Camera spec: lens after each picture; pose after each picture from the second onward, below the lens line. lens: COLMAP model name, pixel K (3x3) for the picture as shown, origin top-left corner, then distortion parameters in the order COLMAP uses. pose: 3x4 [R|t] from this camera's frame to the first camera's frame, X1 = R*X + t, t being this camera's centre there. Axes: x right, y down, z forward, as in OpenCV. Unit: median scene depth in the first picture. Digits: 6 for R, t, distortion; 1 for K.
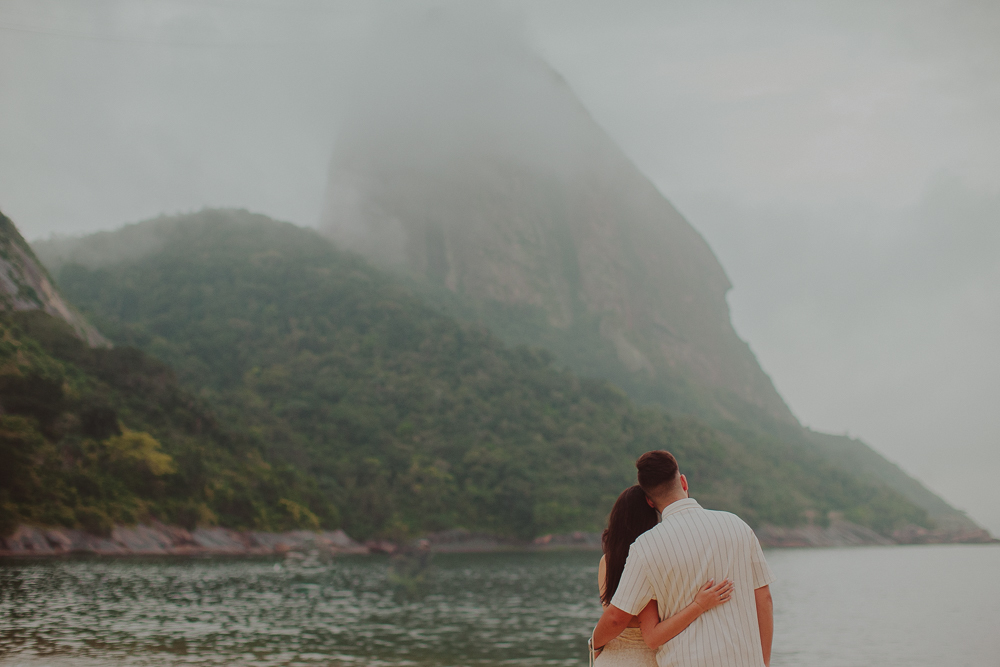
lens RADIAL K [[1544.0, 0, 496.5], [0, 1544.0, 335.3], [0, 0, 1]] dist [-0.152055, 0.178877]
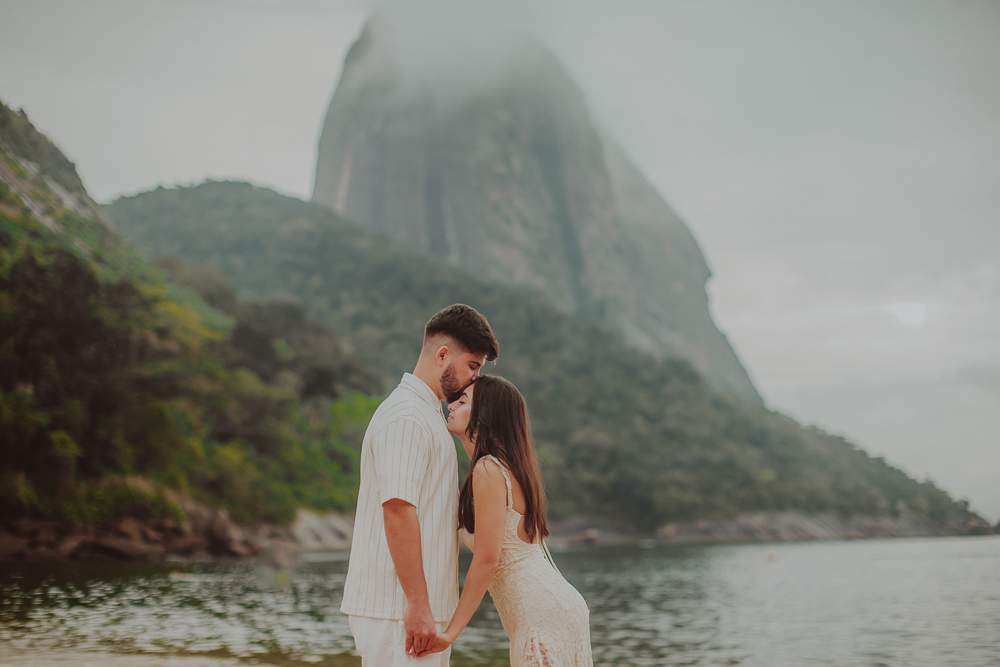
lens RADIAL K [[1457.3, 0, 414.4], [0, 1457.3, 332.8], [0, 0, 1]] dist [-0.093809, 0.001589]
pose [[0.997441, 0.007749, 0.071070, -0.155761], [-0.007243, 0.999947, -0.007376, 0.020174], [-0.071123, 0.006843, 0.997444, 0.133321]]
